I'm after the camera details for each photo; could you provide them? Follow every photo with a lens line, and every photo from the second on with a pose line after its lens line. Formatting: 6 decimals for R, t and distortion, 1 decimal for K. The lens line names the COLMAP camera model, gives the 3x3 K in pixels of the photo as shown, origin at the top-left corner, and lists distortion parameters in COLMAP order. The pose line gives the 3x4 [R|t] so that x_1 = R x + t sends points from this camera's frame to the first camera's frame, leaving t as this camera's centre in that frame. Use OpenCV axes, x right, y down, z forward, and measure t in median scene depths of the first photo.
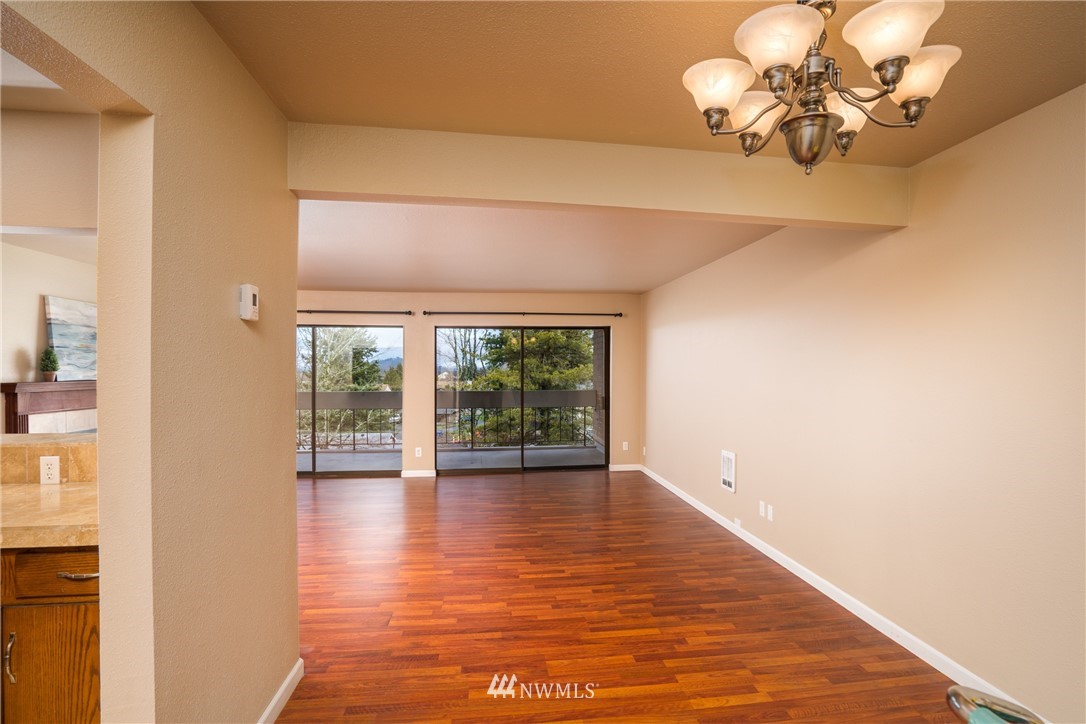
lens RADIAL K [[549.1, 0, 558.2], [0, 549.1, 365.1], [0, 0, 1]] dist [-0.028960, 0.023979]
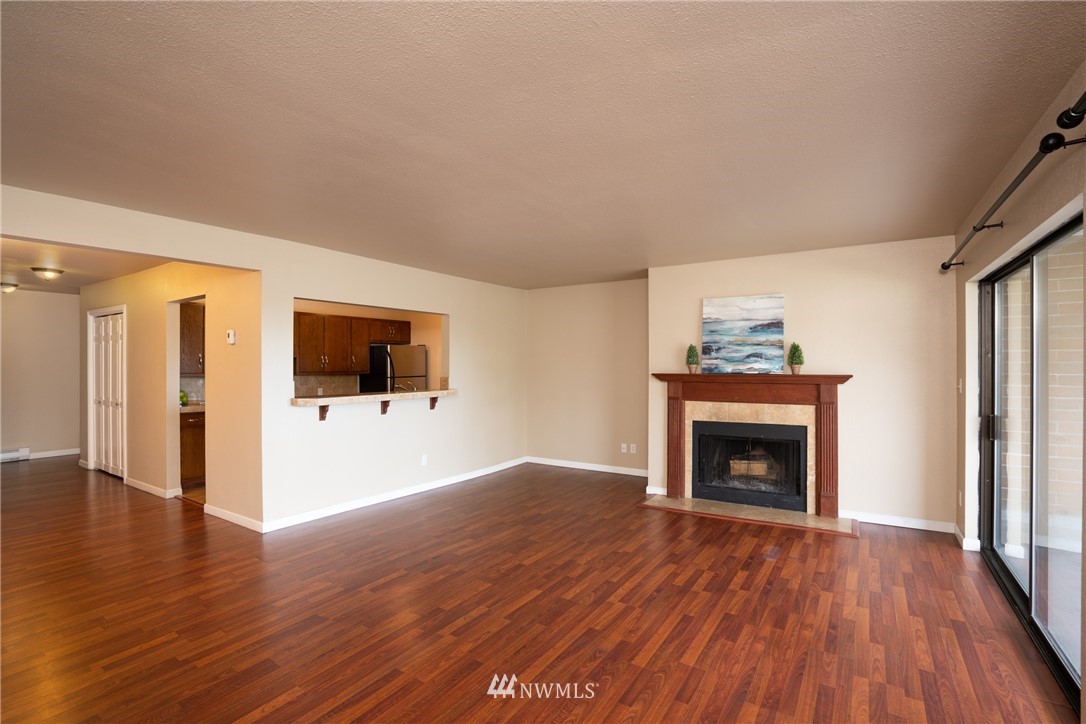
lens RADIAL K [[503.4, 0, 537.0], [0, 503.4, 363.8], [0, 0, 1]] dist [-0.052252, 0.018272]
pose [[-0.651674, -0.001131, -0.758499, 0.086744], [0.007803, 0.999936, -0.008194, 0.014969], [0.758459, -0.011258, -0.651623, 1.351120]]
